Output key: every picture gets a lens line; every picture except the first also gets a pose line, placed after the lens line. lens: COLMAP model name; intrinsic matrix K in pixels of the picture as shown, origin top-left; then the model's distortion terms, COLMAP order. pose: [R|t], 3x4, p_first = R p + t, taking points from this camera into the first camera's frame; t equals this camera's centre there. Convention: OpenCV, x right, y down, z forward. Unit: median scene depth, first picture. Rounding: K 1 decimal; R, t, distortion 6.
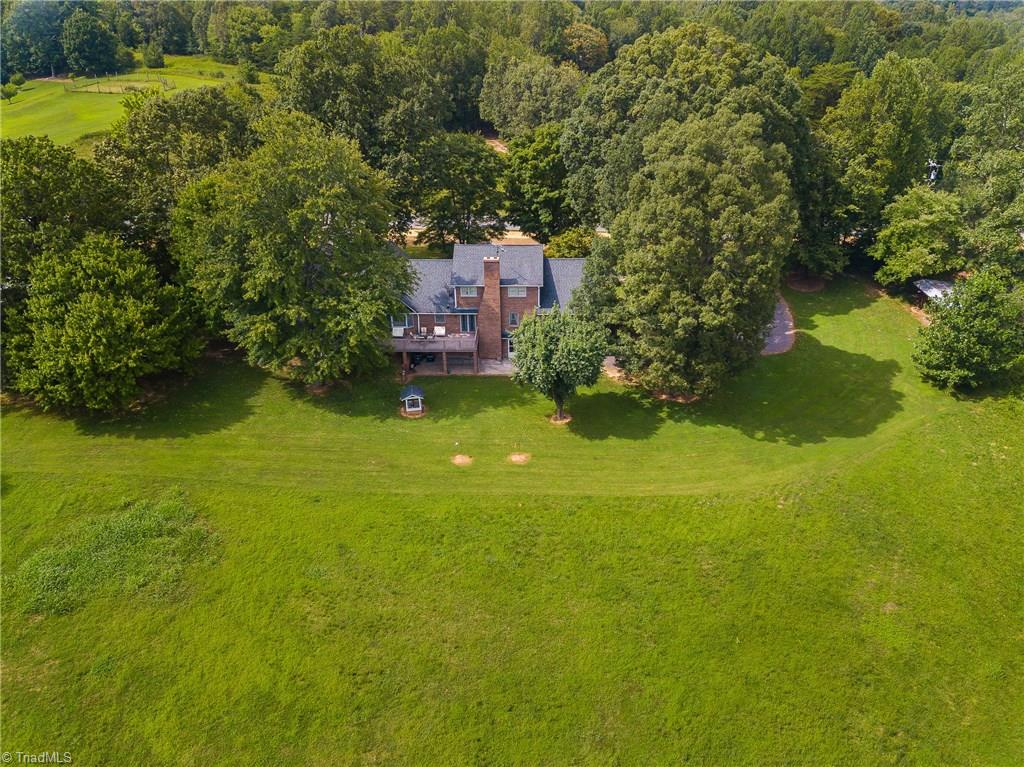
lens RADIAL K [[778.7, 0, 513.8], [0, 778.7, 387.2], [0, 0, 1]] dist [0.019823, -0.004111]
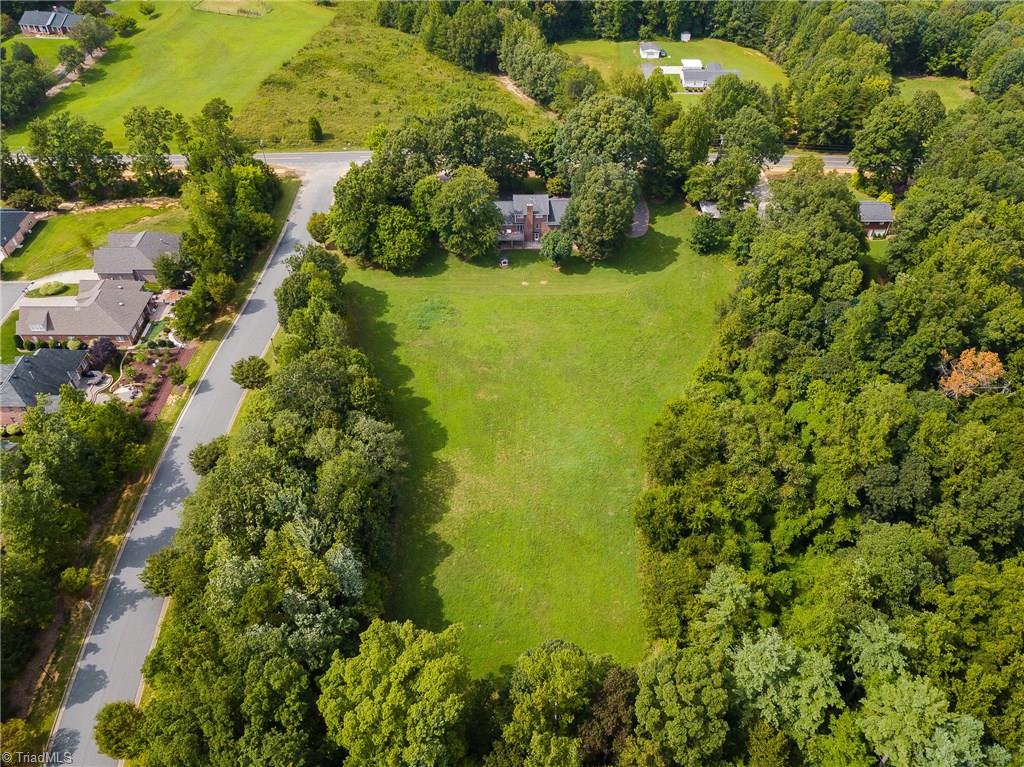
lens RADIAL K [[778.7, 0, 514.5], [0, 778.7, 385.0], [0, 0, 1]] dist [0.019823, -0.004111]
pose [[0.998744, -0.026792, 0.042337, -0.233290], [0.014695, 0.964492, 0.263702, -0.305315], [-0.047899, -0.262749, 0.963675, -1.903887]]
